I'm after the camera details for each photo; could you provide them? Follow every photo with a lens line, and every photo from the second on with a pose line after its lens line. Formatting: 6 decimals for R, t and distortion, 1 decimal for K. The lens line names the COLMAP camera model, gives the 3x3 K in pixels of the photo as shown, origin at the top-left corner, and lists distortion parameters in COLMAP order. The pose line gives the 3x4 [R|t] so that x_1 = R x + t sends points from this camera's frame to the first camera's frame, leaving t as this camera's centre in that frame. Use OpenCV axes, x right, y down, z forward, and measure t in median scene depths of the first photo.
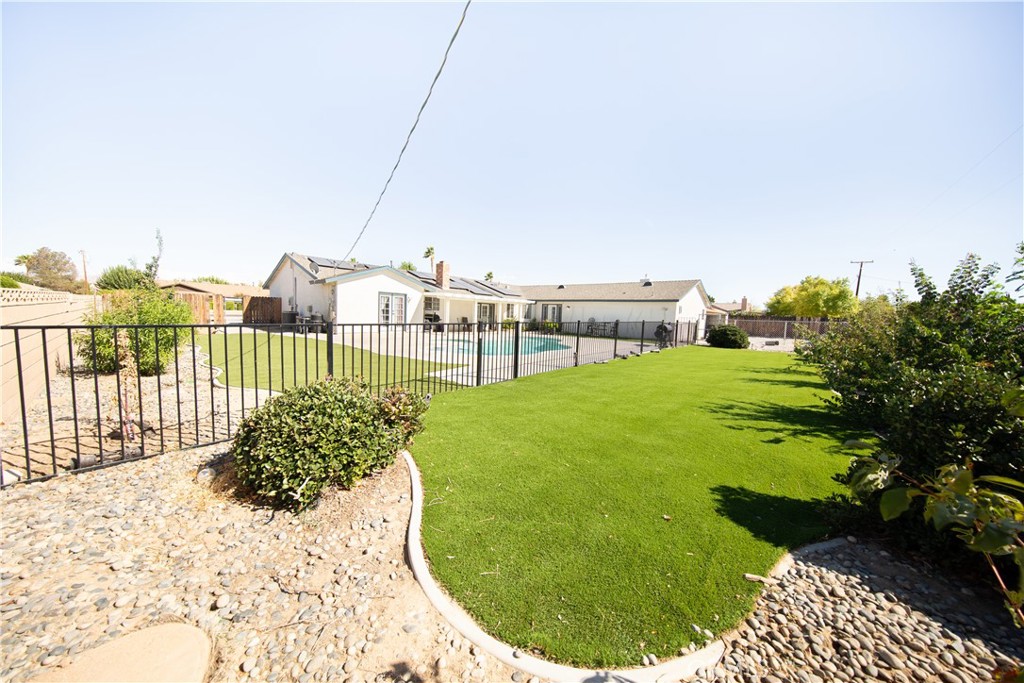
lens RADIAL K [[324.7, 0, 510.5], [0, 324.7, 338.2], [0, 0, 1]] dist [0.004097, -0.002866]
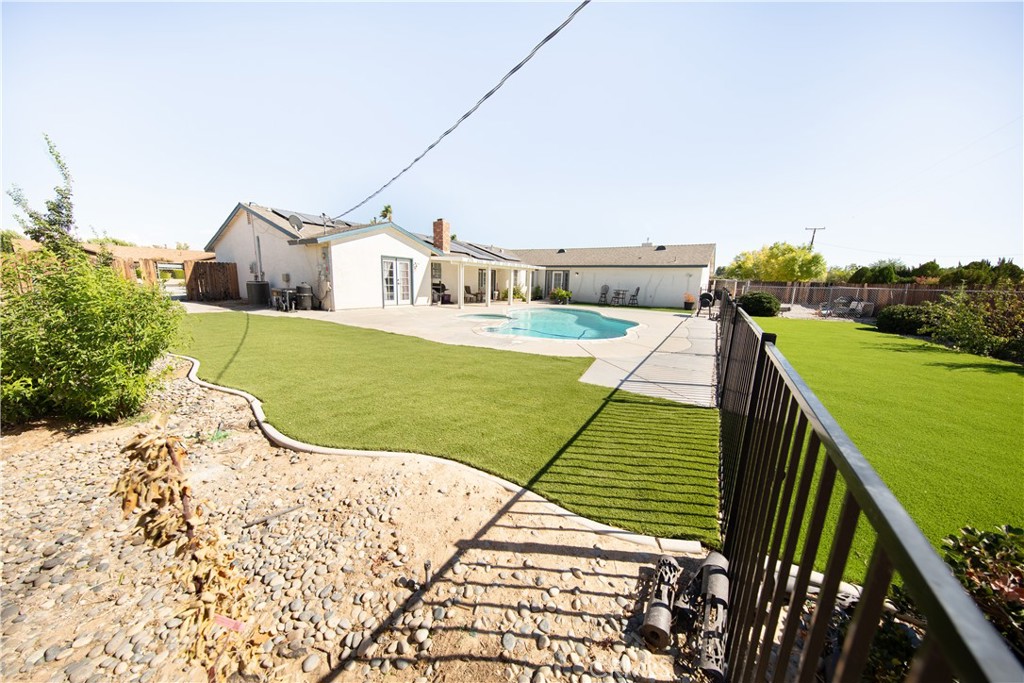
lens RADIAL K [[324.7, 0, 510.5], [0, 324.7, 338.2], [0, 0, 1]] dist [0.004097, -0.002866]
pose [[0.990644, -0.031477, 0.132789, -0.175747], [0.017611, 0.994387, 0.104331, -0.017264], [-0.135328, -0.101017, 0.985638, 0.136468]]
